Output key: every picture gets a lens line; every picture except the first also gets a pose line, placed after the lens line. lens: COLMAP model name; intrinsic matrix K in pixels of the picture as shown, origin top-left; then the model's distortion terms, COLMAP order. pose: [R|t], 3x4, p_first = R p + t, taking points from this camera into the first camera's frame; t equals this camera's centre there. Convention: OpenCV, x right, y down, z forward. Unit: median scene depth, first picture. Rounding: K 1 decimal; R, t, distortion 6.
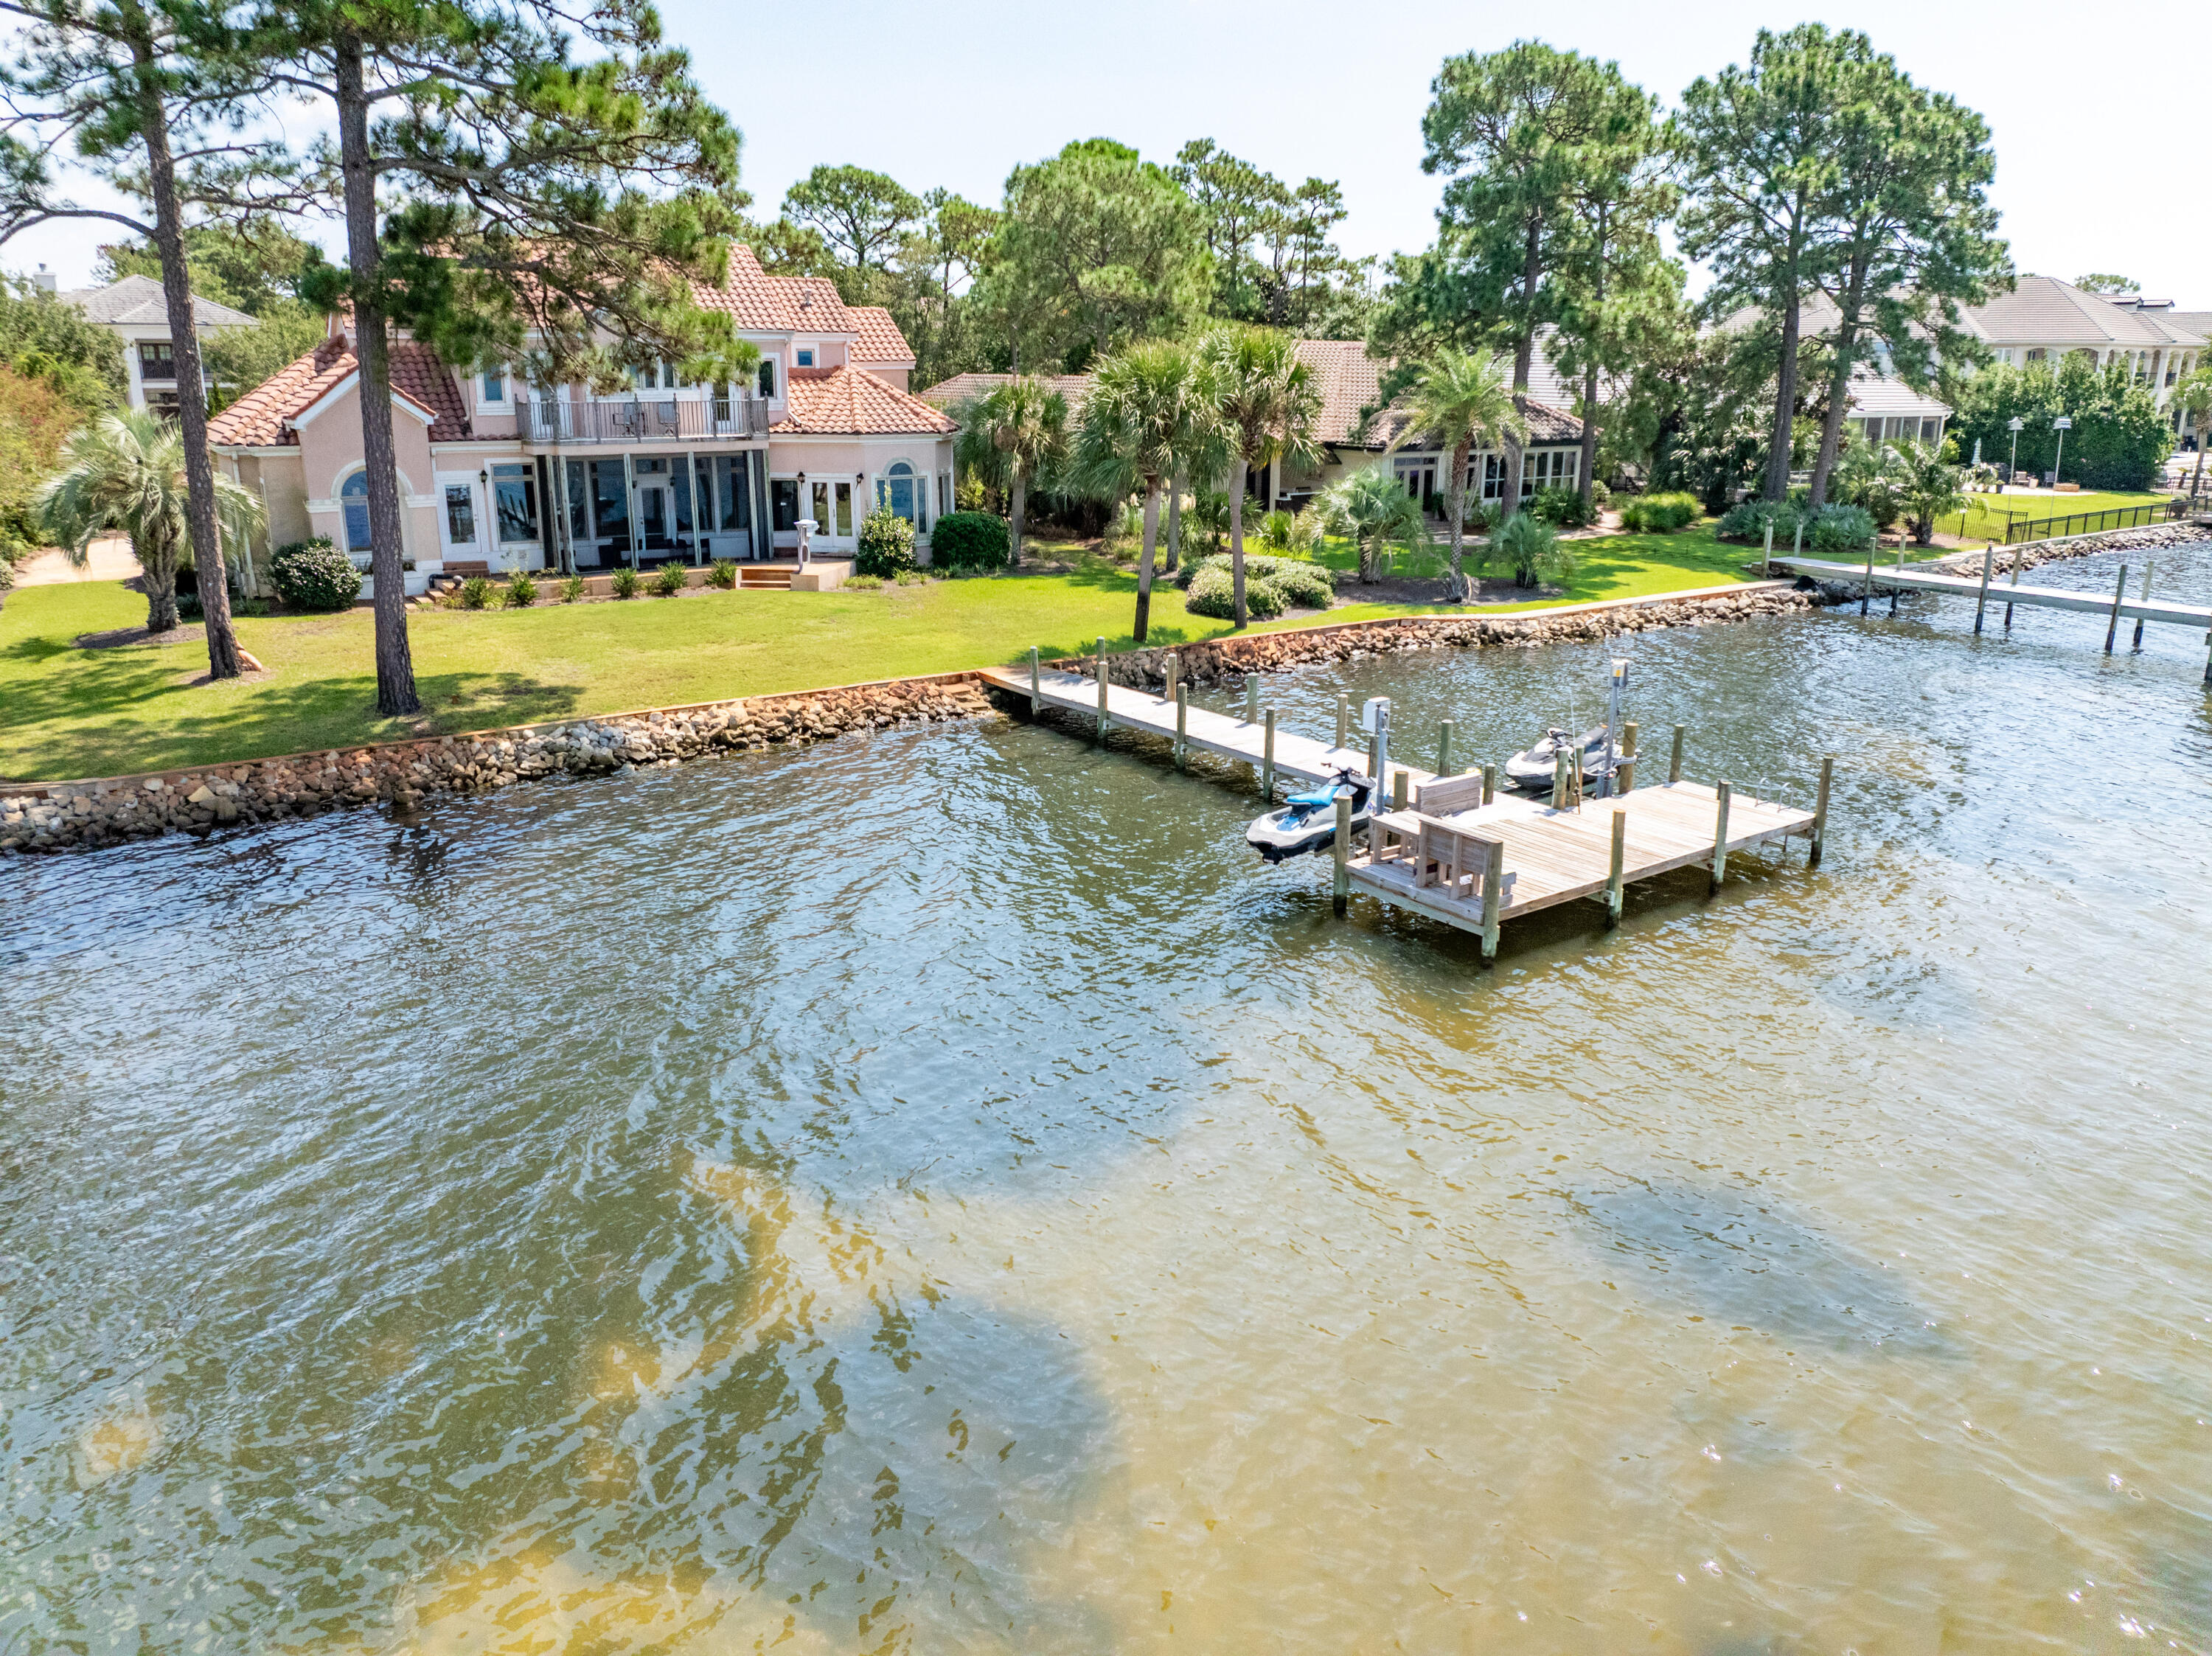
lens RADIAL K [[1540.6, 0, 1158.9], [0, 1540.6, 827.9], [0, 0, 1]] dist [-0.068161, -0.001416]
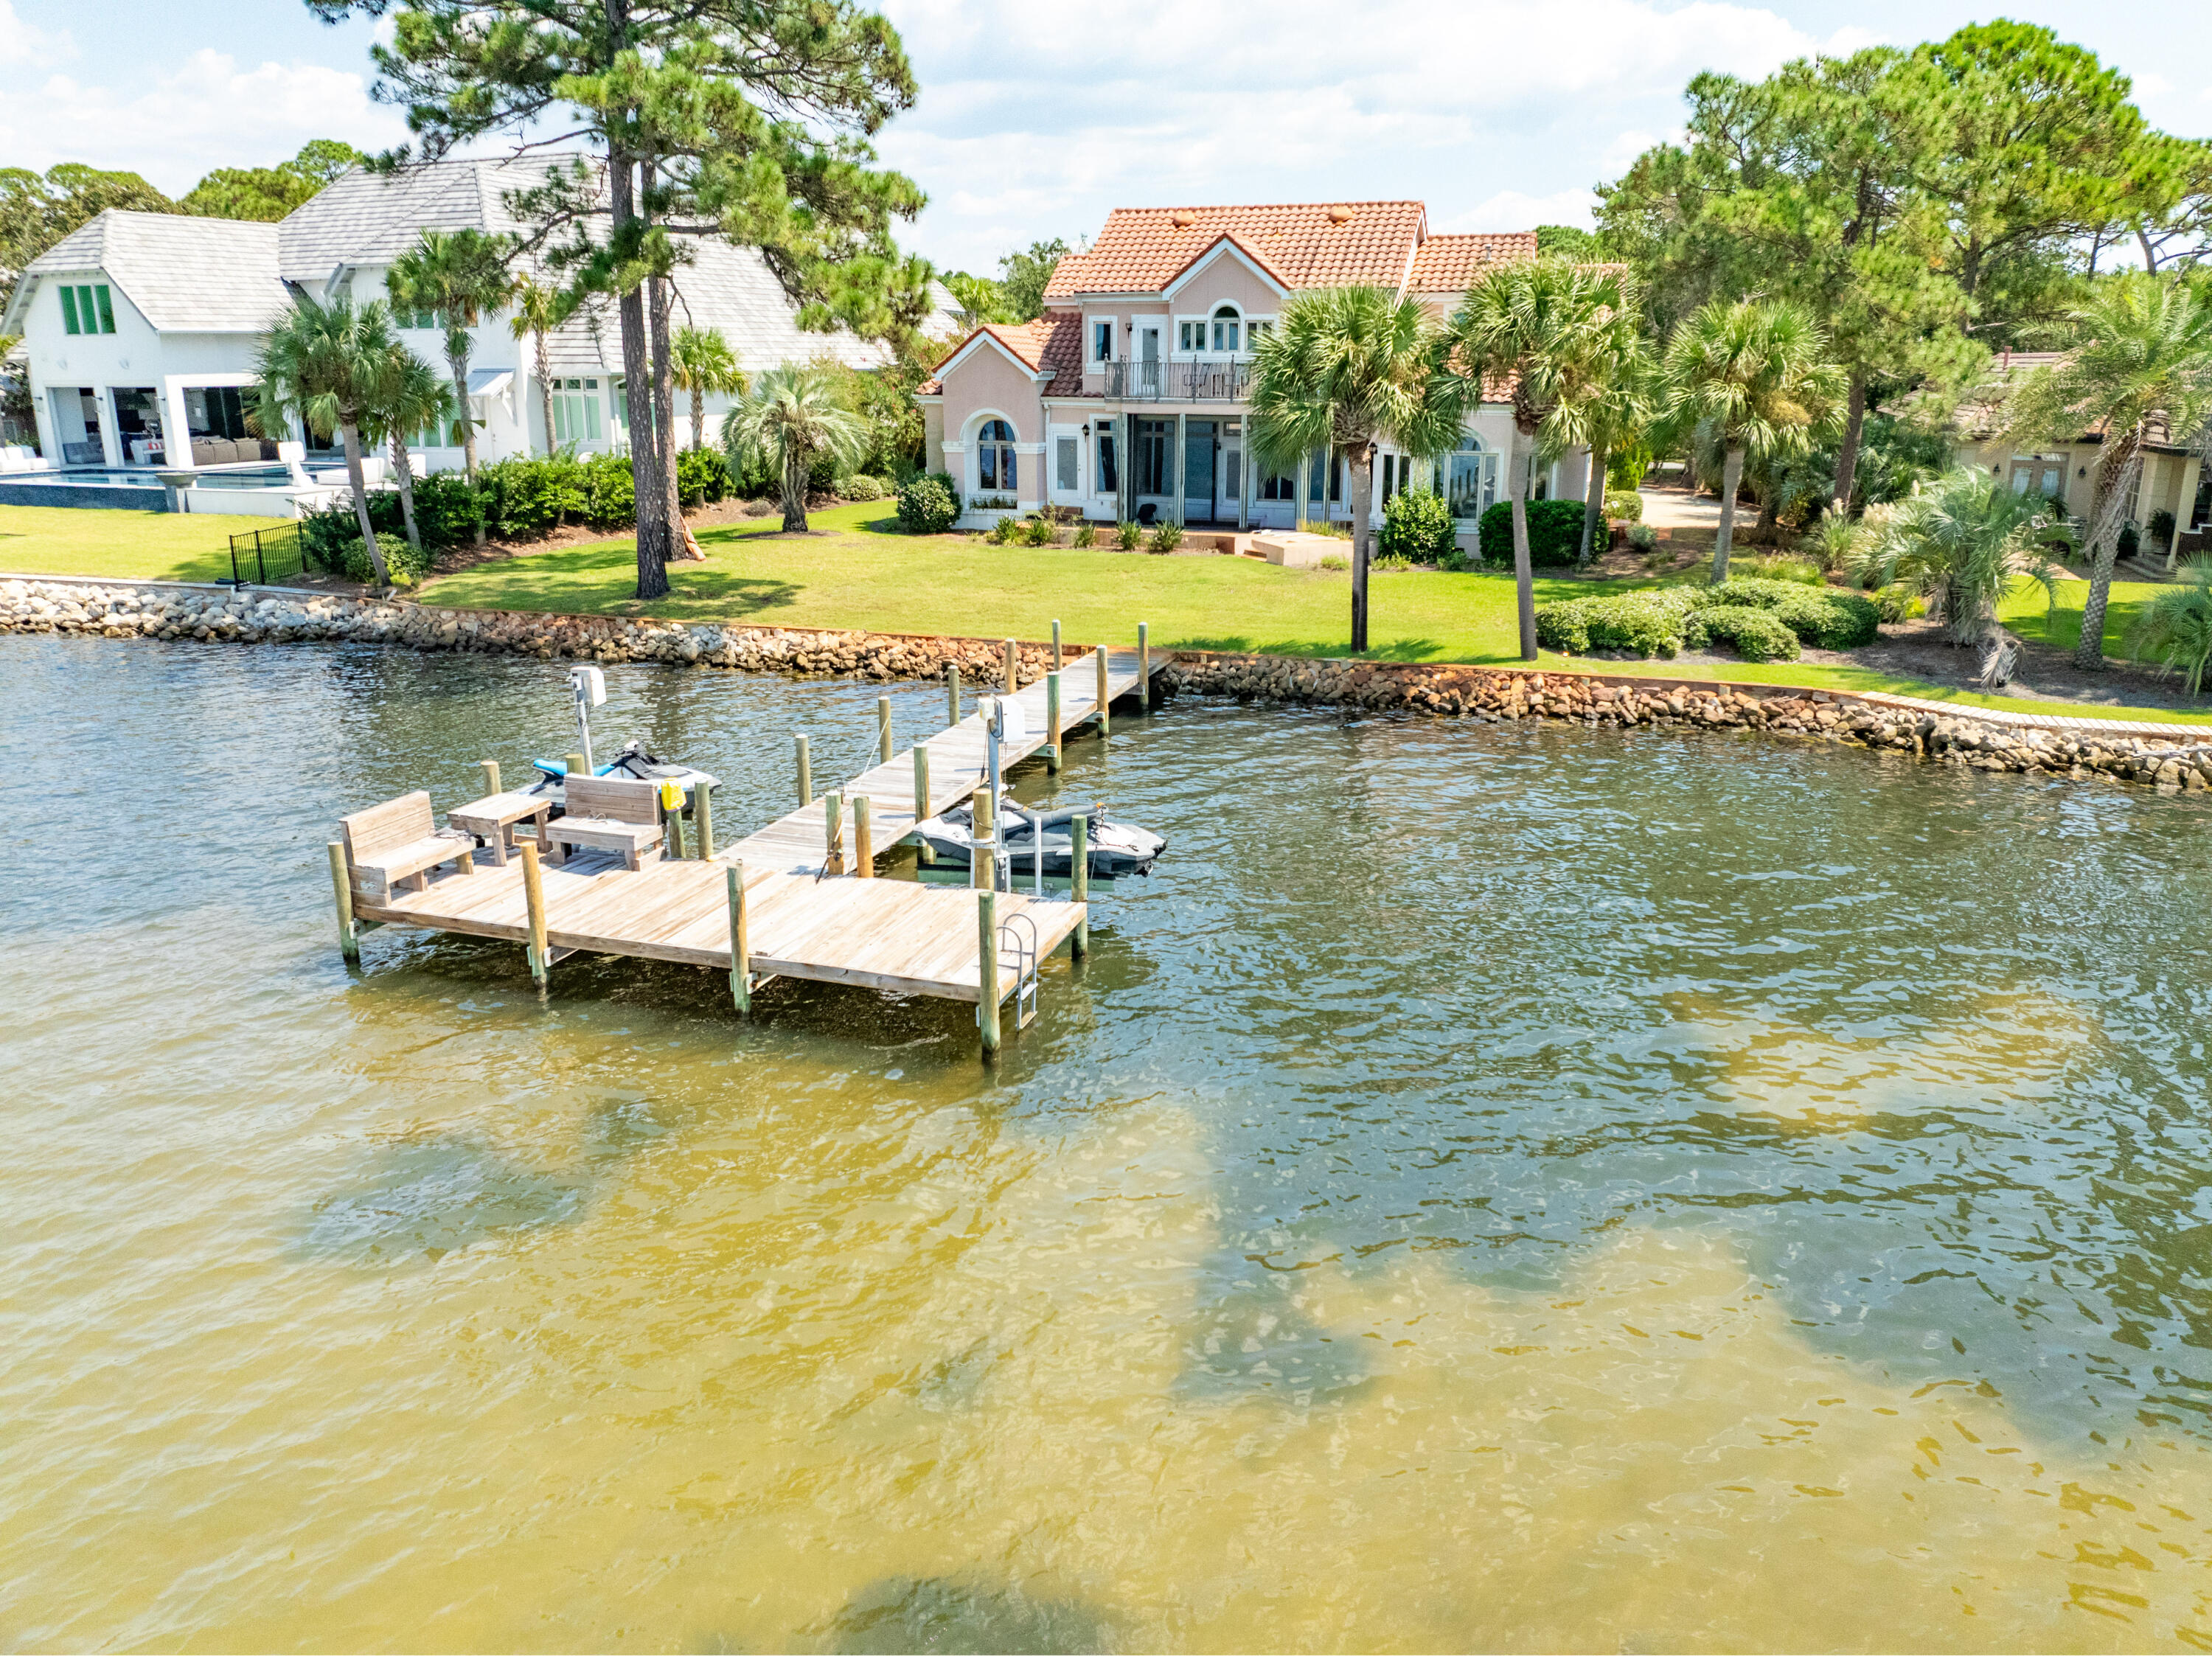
lens RADIAL K [[1528.1, 0, 1117.6], [0, 1528.1, 864.6], [0, 0, 1]] dist [-0.056005, 0.016711]
pose [[0.569377, 0.247196, -0.784031, 0.512637], [-0.229767, 0.963564, 0.136940, -0.083596], [0.789314, 0.102174, 0.605428, 0.377480]]
